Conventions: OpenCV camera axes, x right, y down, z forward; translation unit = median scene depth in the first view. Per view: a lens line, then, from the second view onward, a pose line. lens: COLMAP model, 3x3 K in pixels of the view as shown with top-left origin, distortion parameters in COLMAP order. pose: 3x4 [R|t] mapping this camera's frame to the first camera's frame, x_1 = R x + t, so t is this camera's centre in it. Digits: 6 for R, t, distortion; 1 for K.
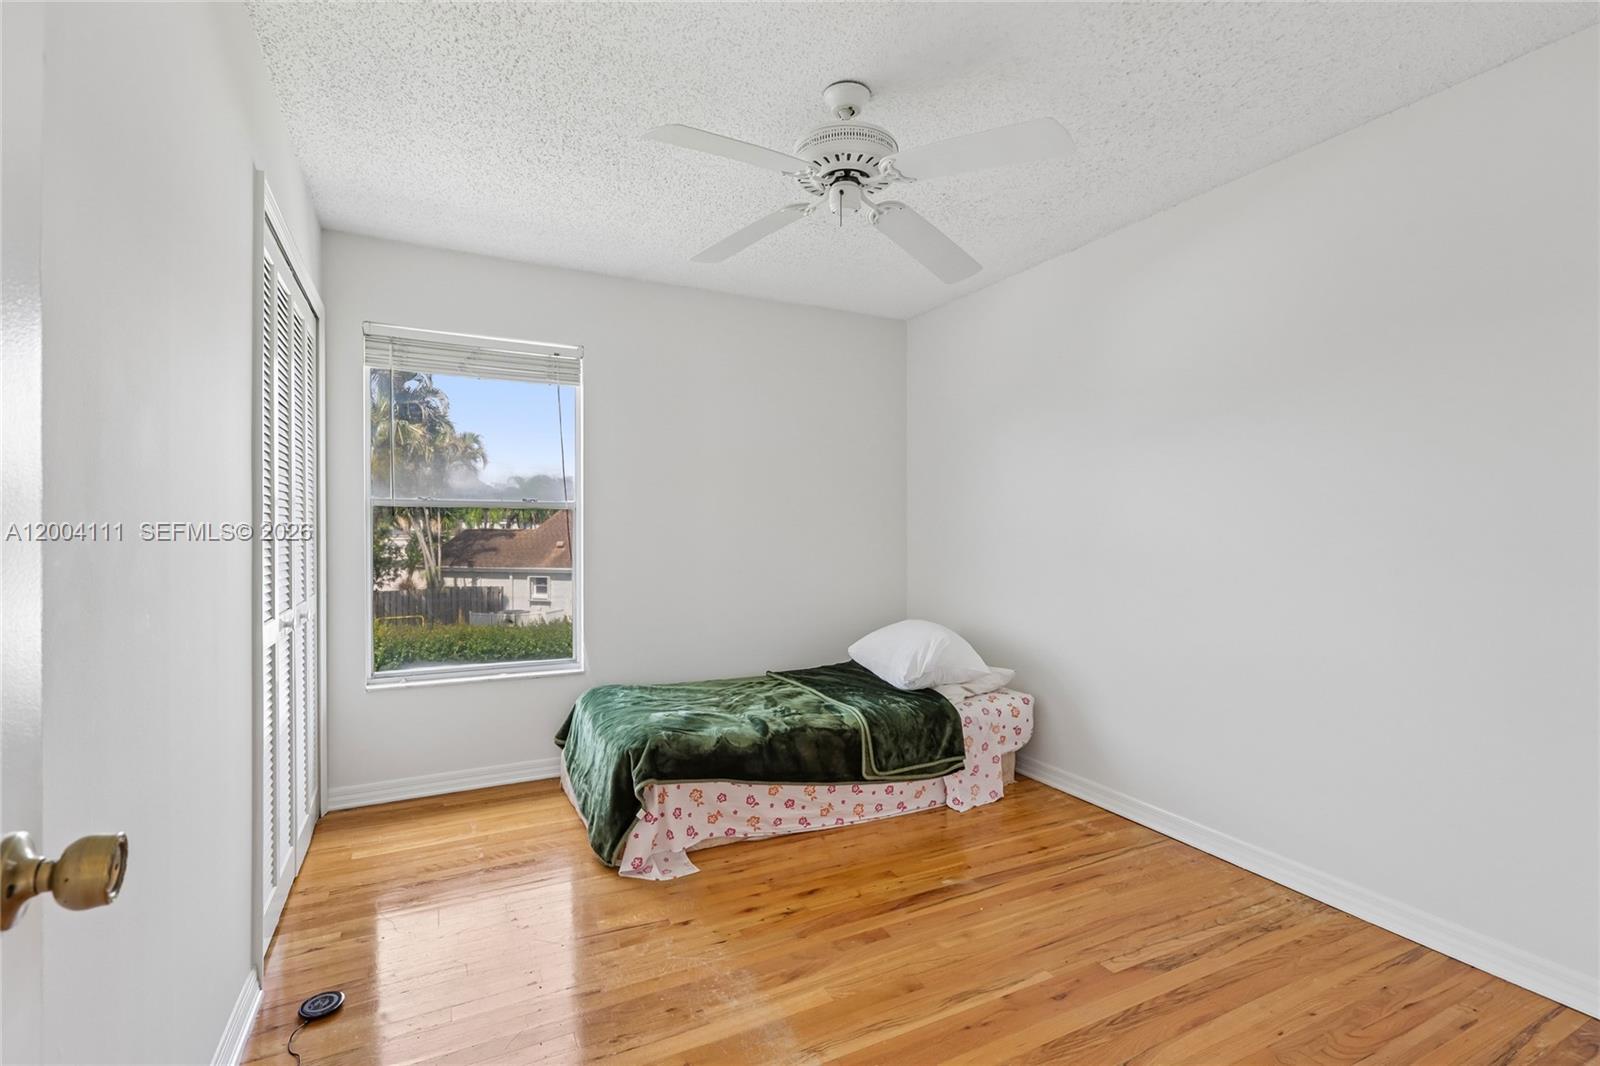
lens RADIAL K [[740.9, 0, 799.7], [0, 740.9, 527.4], [0, 0, 1]] dist [0.000632, 0.001225]
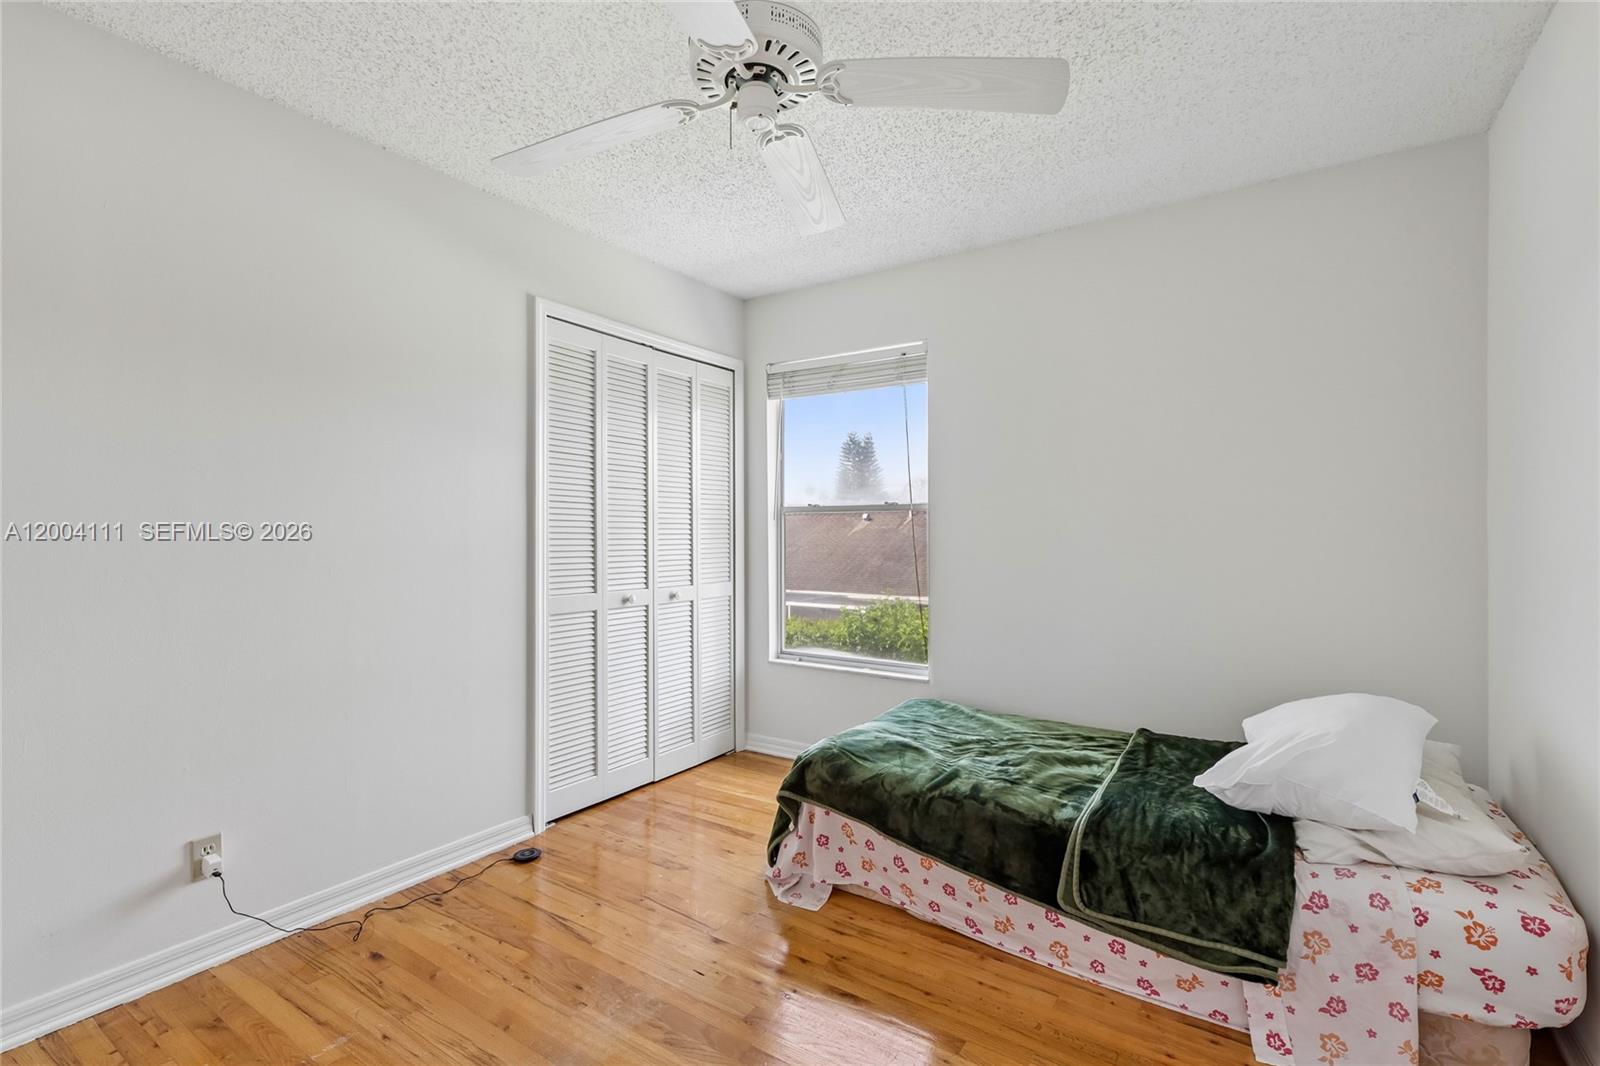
lens RADIAL K [[726.6, 0, 791.1], [0, 726.6, 539.1], [0, 0, 1]] dist [-0.003881, 0.002952]
pose [[0.477511, 0.003887, -0.878617, 0.531833], [0.002188, 0.999982, 0.005613, 0.008271], [0.878623, -0.004602, 0.477494, 0.479122]]
